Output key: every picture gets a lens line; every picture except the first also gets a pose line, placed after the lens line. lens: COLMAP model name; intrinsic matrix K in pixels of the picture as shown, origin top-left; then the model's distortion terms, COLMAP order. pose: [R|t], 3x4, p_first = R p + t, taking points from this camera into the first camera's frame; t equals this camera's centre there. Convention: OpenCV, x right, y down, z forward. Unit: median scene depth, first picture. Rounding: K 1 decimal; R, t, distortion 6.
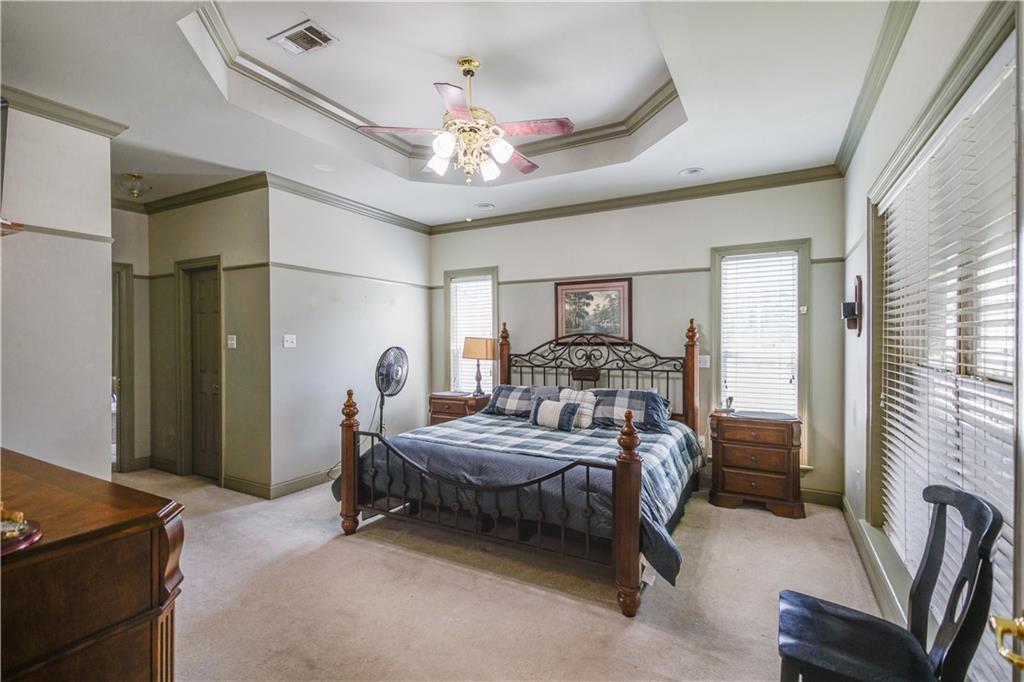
lens RADIAL K [[476.9, 0, 511.9], [0, 476.9, 340.1], [0, 0, 1]] dist [0.016733, -0.002281]
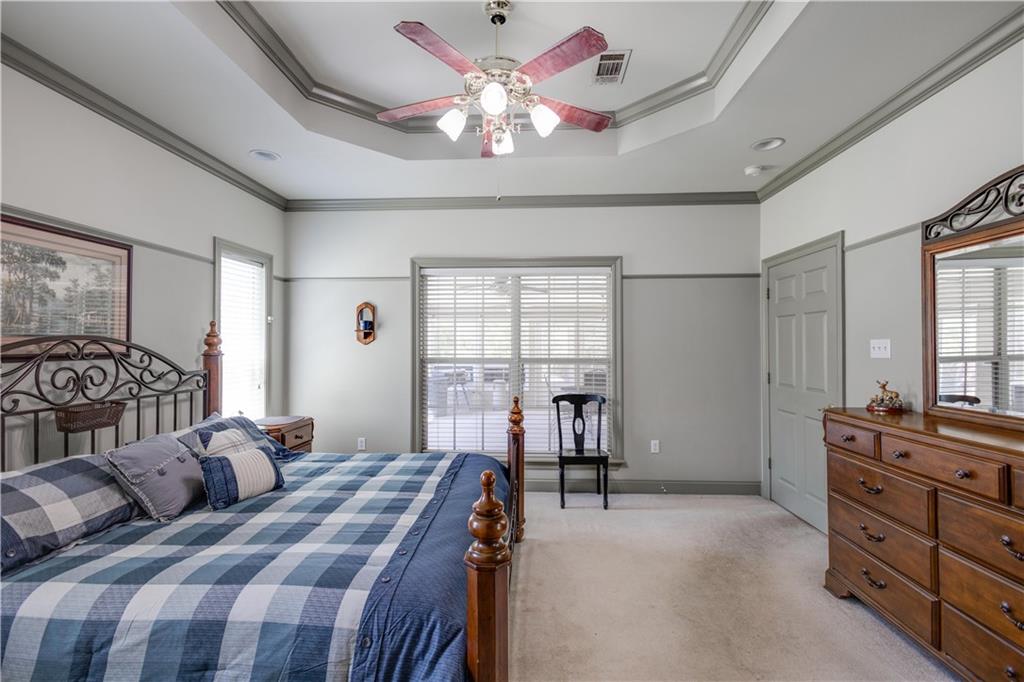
lens RADIAL K [[476.9, 0, 516.7], [0, 476.9, 339.9], [0, 0, 1]] dist [0.016733, -0.002281]
pose [[-0.457535, 0.012876, 0.889098, -0.507665], [0.005792, 0.999917, -0.011501, -0.000958], [-0.889173, -0.000112, -0.457572, 0.827339]]
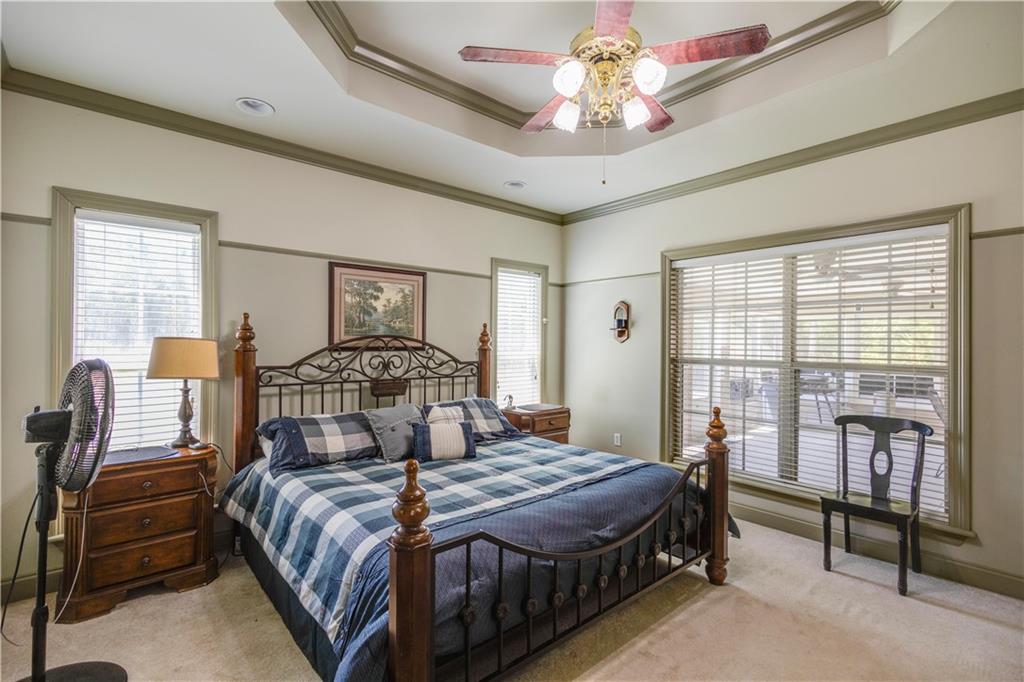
lens RADIAL K [[476.9, 0, 508.0], [0, 476.9, 340.3], [0, 0, 1]] dist [0.016733, -0.002281]
pose [[0.336021, 0.009184, 0.941810, -0.513152], [-0.004958, 0.999956, -0.007982, -0.000310], [-0.941841, -0.001988, 0.336052, 0.551423]]
